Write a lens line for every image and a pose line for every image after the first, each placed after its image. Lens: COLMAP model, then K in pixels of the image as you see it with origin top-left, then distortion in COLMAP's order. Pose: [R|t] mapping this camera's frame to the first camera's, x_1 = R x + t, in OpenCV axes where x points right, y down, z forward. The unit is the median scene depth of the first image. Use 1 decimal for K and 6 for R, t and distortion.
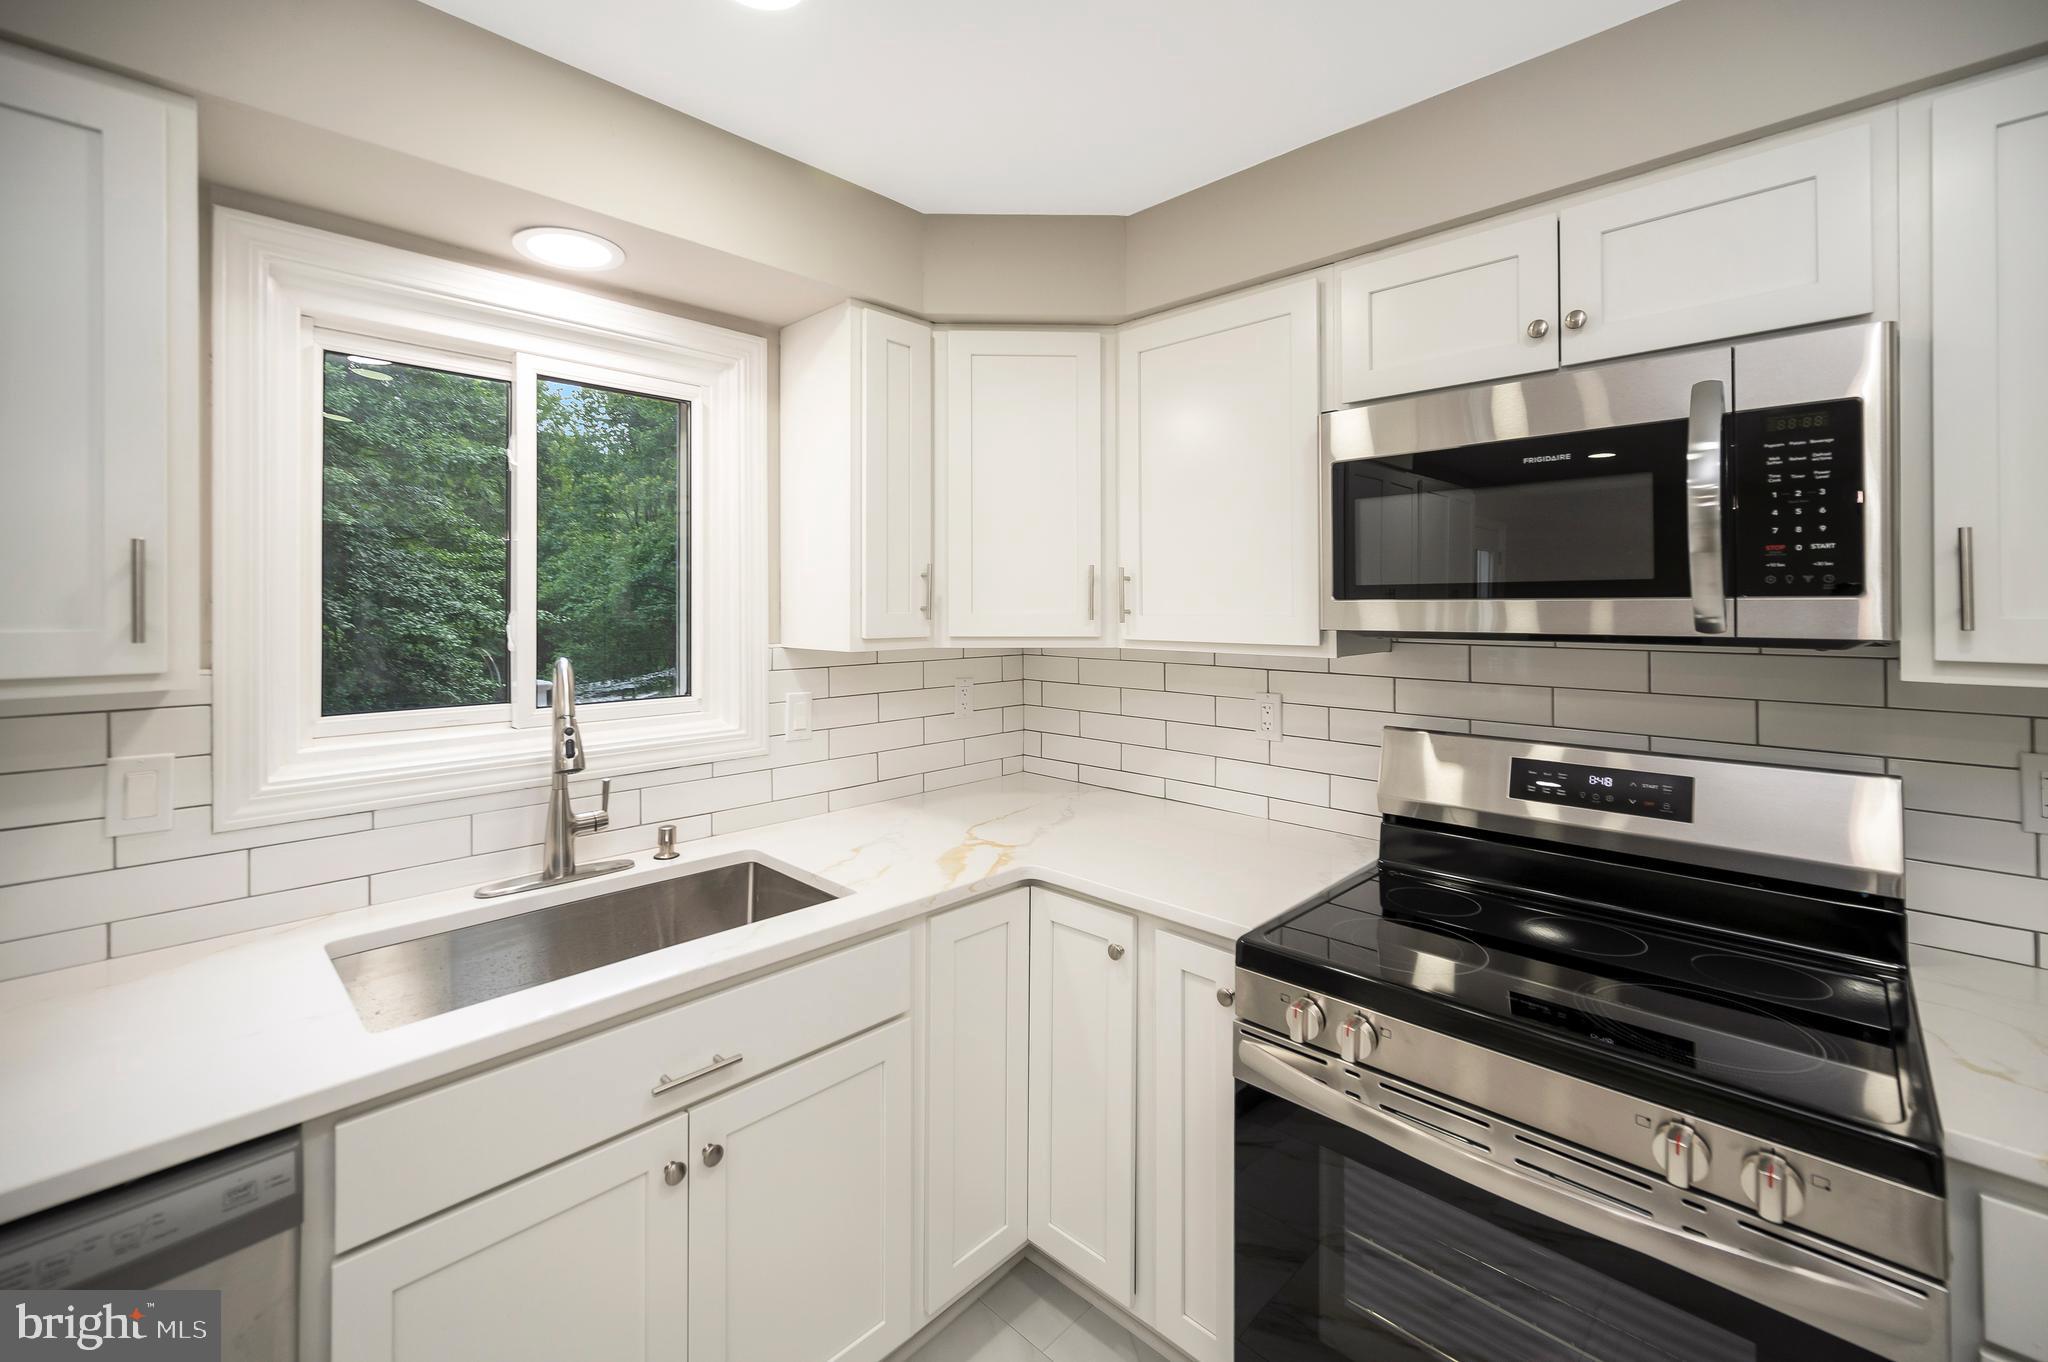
lens RADIAL K [[853.7, 0, 1037.6], [0, 853.7, 601.0], [0, 0, 1]] dist [0.000921, 0.000143]
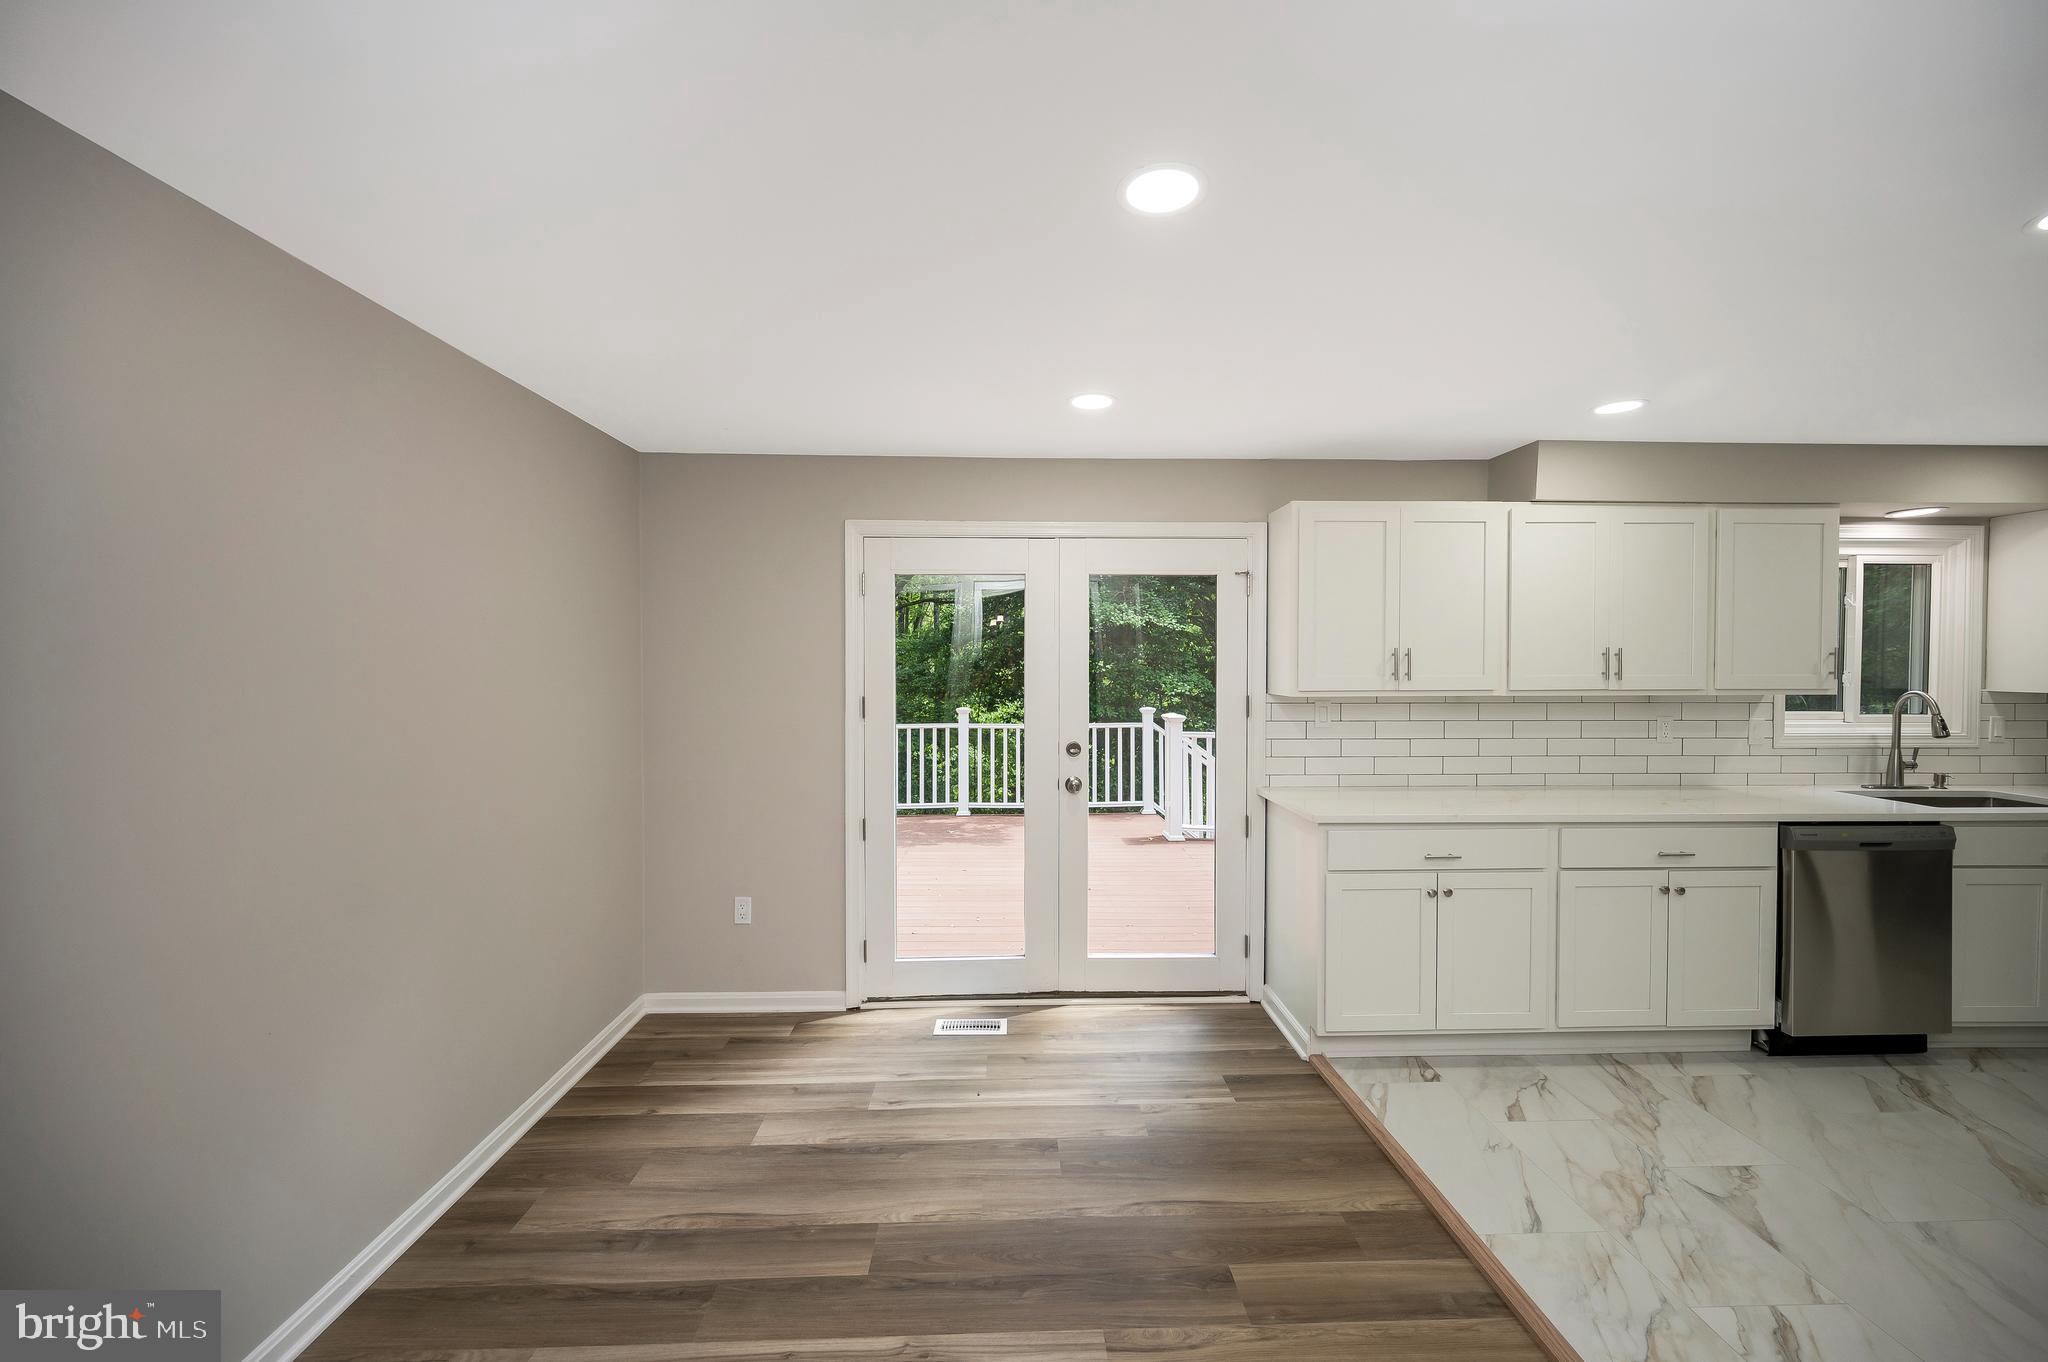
lens RADIAL K [[817.7, 0, 1024.0], [0, 817.7, 681.0], [0, 0, 1]] dist [-0.001194, -0.000151]
pose [[0.709310, 0.017995, -0.704667, -0.682203], [-0.000901, 0.999696, 0.024623, -0.012193], [0.704896, -0.016830, 0.709111, -2.207956]]
